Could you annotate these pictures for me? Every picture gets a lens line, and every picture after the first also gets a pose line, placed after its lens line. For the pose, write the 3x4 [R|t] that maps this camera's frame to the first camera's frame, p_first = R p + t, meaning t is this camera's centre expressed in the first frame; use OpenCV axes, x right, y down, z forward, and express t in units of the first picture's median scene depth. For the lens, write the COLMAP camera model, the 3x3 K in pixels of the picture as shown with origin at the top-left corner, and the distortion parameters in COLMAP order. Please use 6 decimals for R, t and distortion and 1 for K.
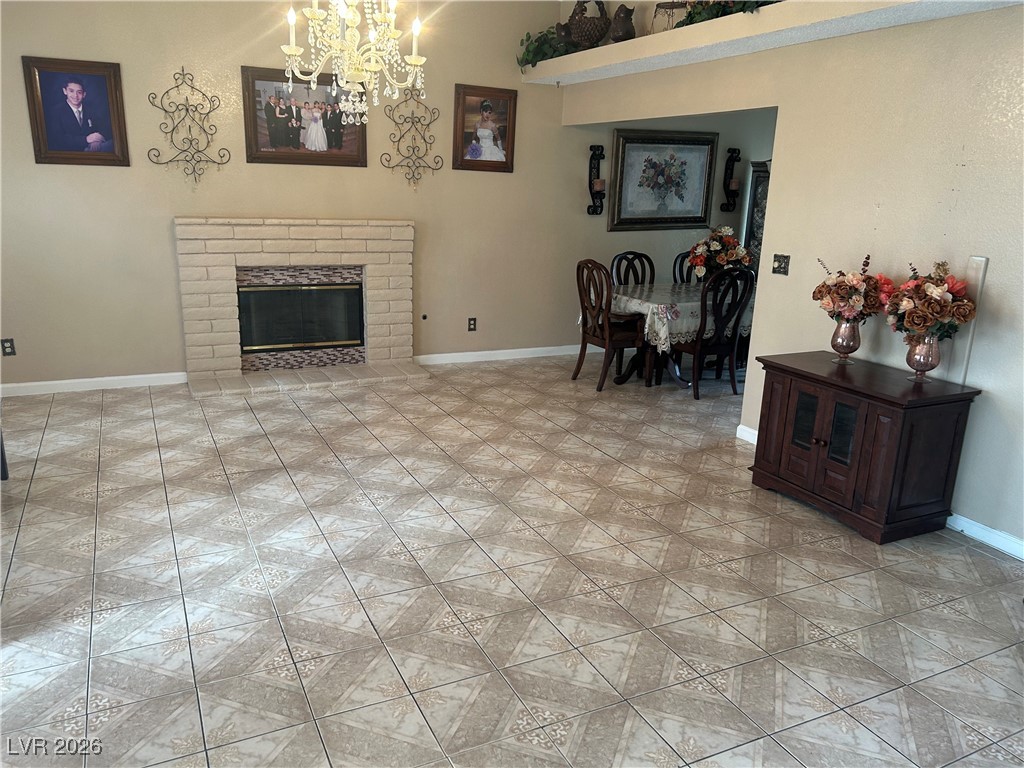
lens RADIAL K [[765.9, 0, 507.7], [0, 765.9, 389.0], [0, 0, 1]] dist [0.069542, -0.075230]
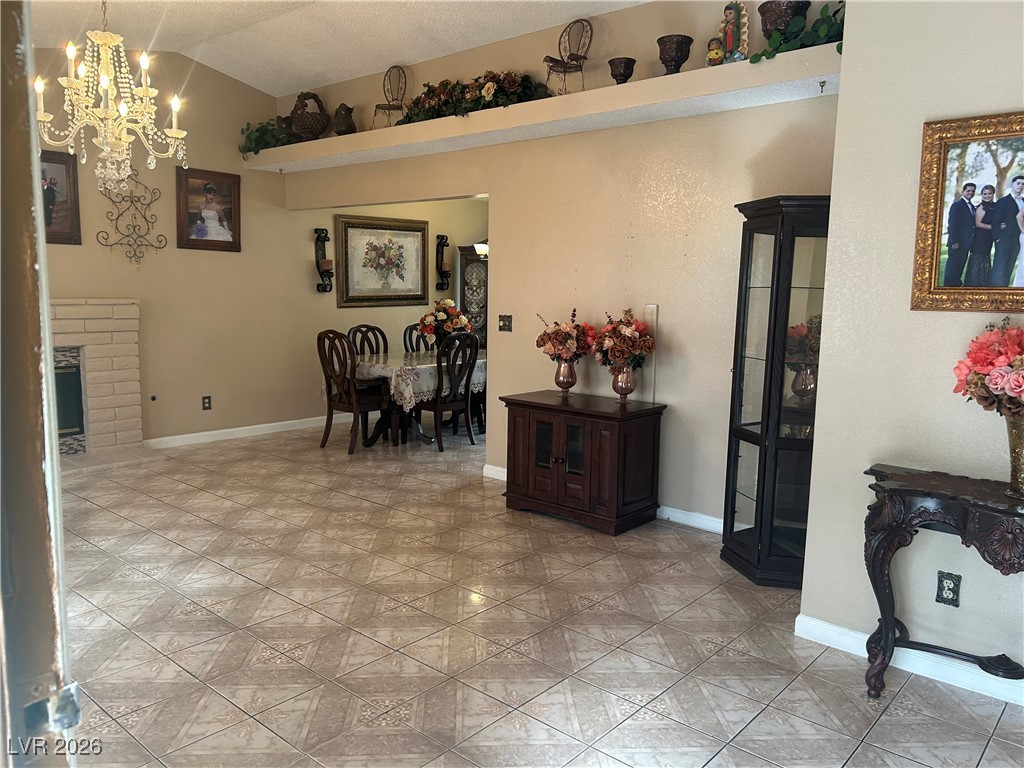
lens RADIAL K [[765.9, 0, 511.1], [0, 765.9, 384.7], [0, 0, 1]] dist [0.069542, -0.075230]
pose [[0.923583, -0.065618, 0.377741, -0.074214], [0.112636, 0.988206, -0.103735, 0.046952], [-0.366479, 0.138356, 0.920082, -0.058591]]
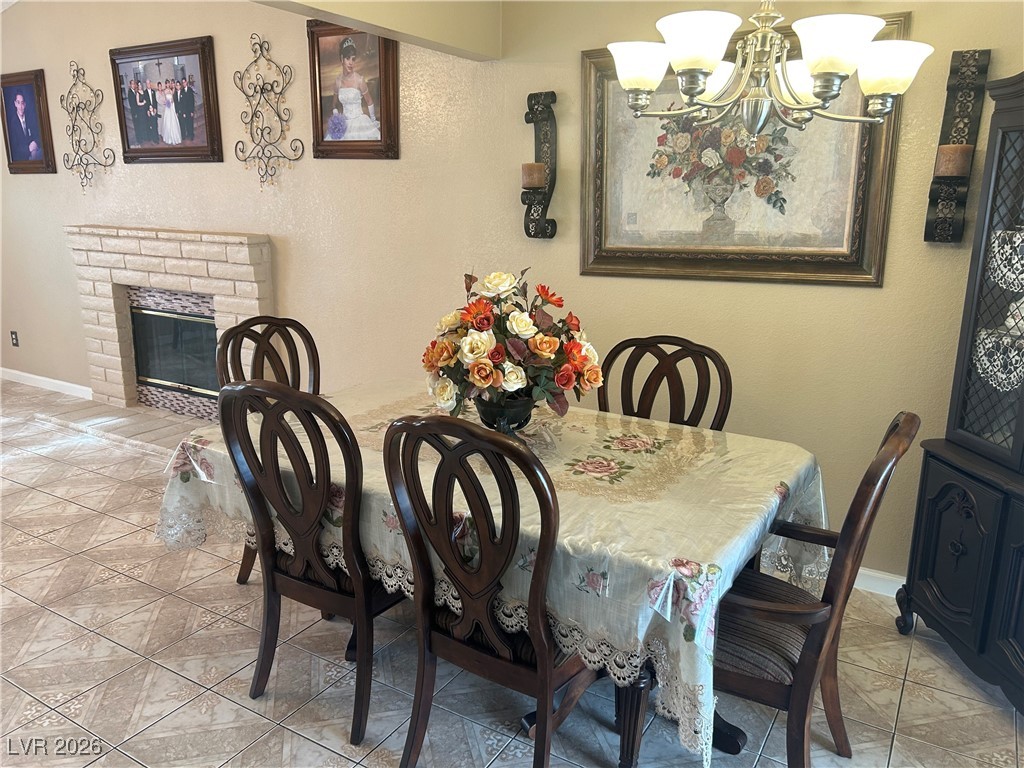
lens RADIAL K [[765.9, 0, 508.0], [0, 765.9, 386.6], [0, 0, 1]] dist [0.069542, -0.075230]
pose [[0.543623, 0.176356, -0.820593, 0.666854], [-0.215828, 0.974172, 0.066381, -0.211584], [0.811105, 0.141020, 0.567645, 0.936832]]
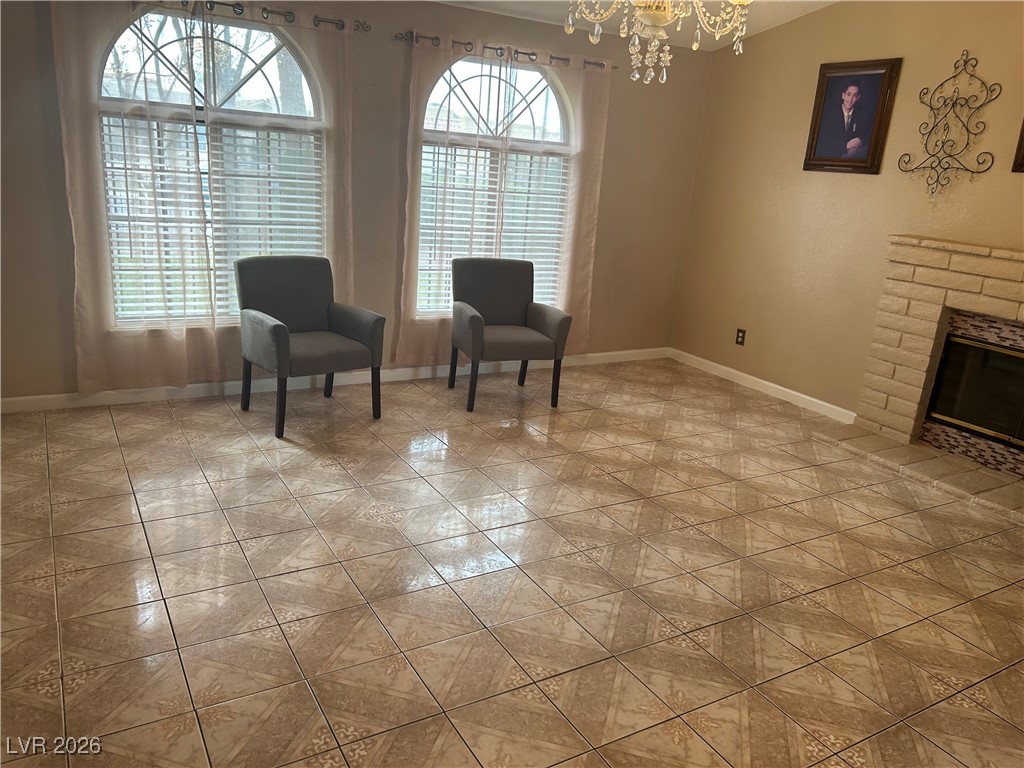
lens RADIAL K [[765.9, 0, 517.0], [0, 765.9, 388.6], [0, 0, 1]] dist [0.069542, -0.075230]
pose [[0.087841, 0.263385, -0.960683, 0.389249], [-0.331943, 0.917030, 0.221065, -0.120935], [0.939201, 0.299473, 0.167982, 0.533806]]
